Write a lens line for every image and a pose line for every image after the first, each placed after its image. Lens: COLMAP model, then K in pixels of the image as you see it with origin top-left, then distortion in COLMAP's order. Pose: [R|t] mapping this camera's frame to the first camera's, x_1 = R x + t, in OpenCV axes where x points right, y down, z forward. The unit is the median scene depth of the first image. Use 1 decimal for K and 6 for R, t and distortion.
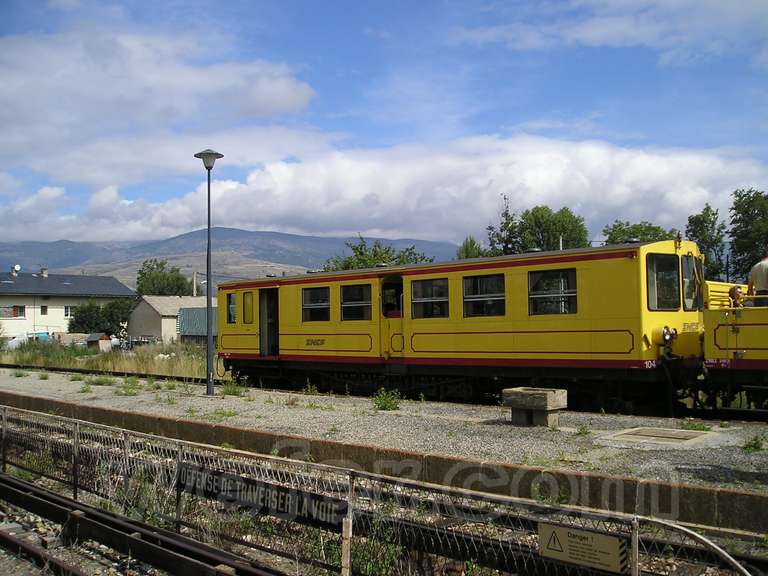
lens RADIAL K [[788.3, 0, 384.0], [0, 788.3, 288.0], [0, 0, 1]] dist [-0.131792, 0.098674]
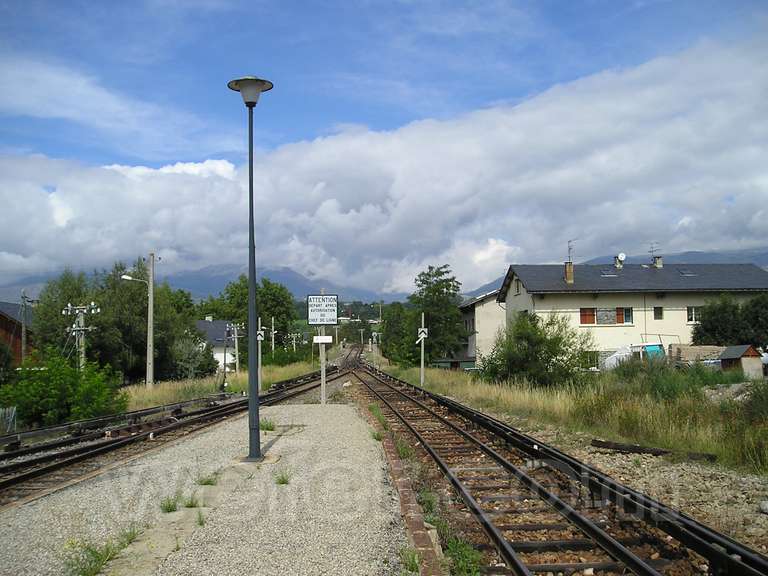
lens RADIAL K [[788.3, 0, 384.0], [0, 788.3, 288.0], [0, 0, 1]] dist [-0.131792, 0.098674]
pose [[0.714229, -0.043376, -0.698567, -0.559156], [0.034555, 0.999046, -0.026704, 0.075414], [0.699059, -0.005066, 0.715046, 1.449312]]
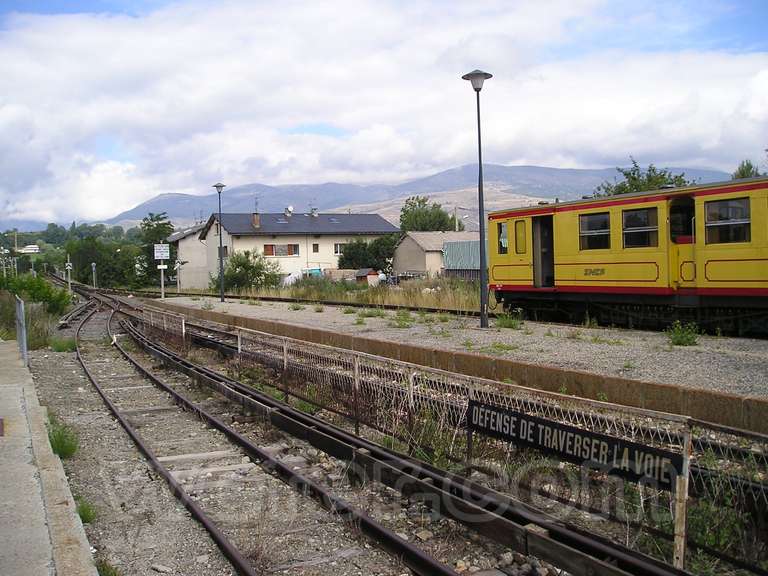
lens RADIAL K [[788.3, 0, 384.0], [0, 788.3, 288.0], [0, 0, 1]] dist [-0.131792, 0.098674]
pose [[0.946476, -0.002883, -0.322762, -0.026979], [0.029725, 0.996489, 0.078266, 0.008775], [0.321403, -0.083671, 0.943239, 0.051310]]
